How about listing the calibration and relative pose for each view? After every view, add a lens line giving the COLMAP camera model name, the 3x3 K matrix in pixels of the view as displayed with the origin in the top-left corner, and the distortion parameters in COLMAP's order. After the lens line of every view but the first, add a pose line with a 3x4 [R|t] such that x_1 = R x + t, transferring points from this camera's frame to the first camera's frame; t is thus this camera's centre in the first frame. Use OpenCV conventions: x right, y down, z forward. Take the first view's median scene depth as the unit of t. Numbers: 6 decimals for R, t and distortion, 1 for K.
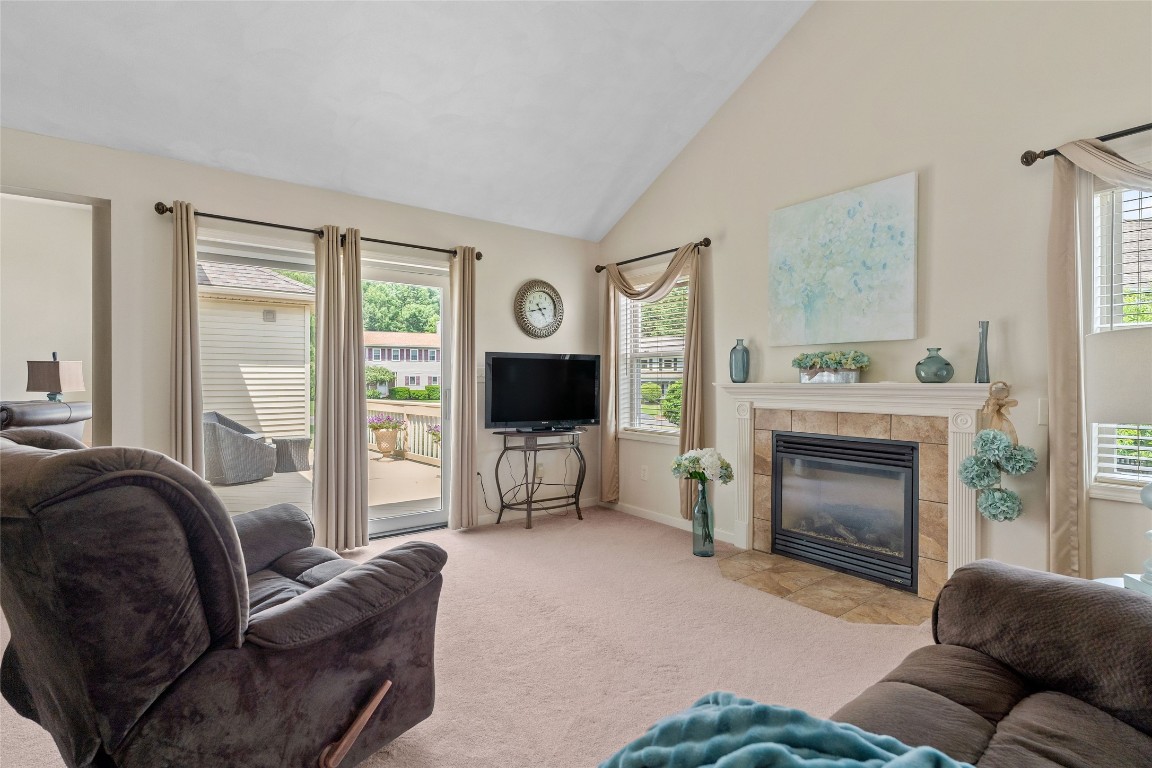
lens RADIAL K [[543.1, 0, 607.2], [0, 543.1, 393.8], [0, 0, 1]] dist [0.001332, -0.000698]
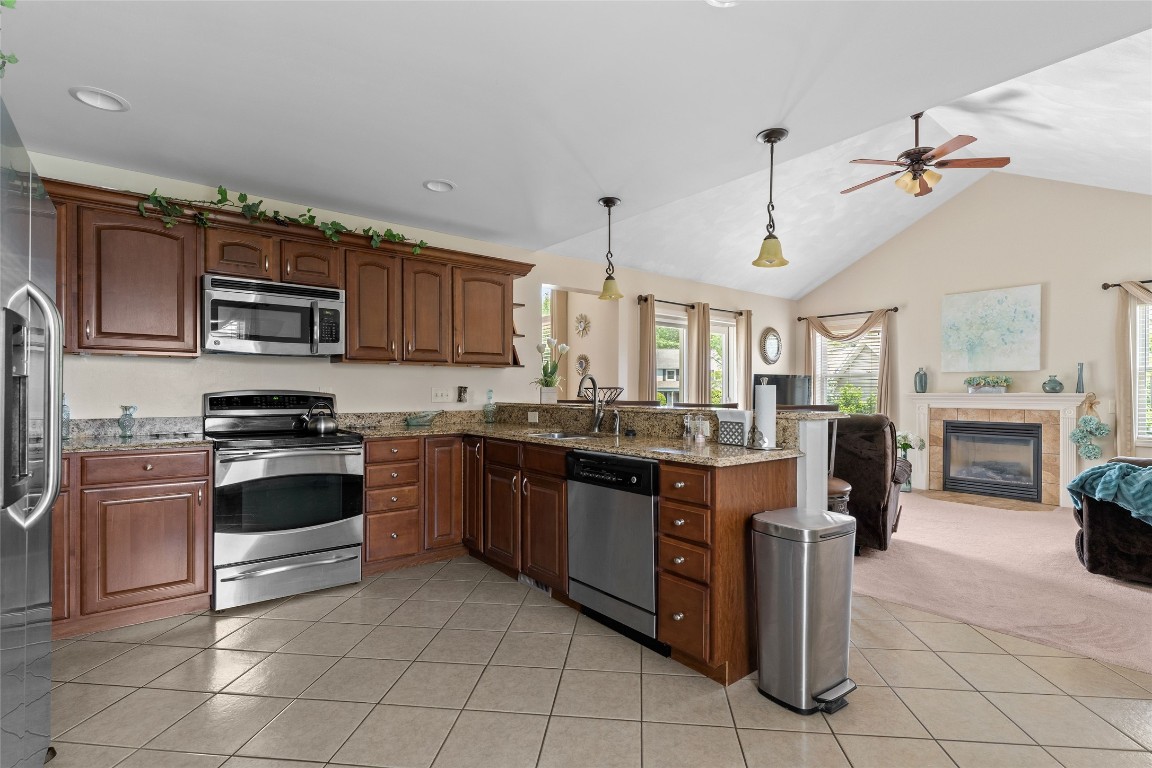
lens RADIAL K [[543.1, 0, 604.3], [0, 543.1, 401.9], [0, 0, 1]] dist [0.001332, -0.000698]
pose [[0.998738, -0.002406, 0.050175, -0.990572], [0.002529, 0.999994, -0.002374, 0.011104], [-0.050169, 0.002498, 0.998738, -0.783183]]
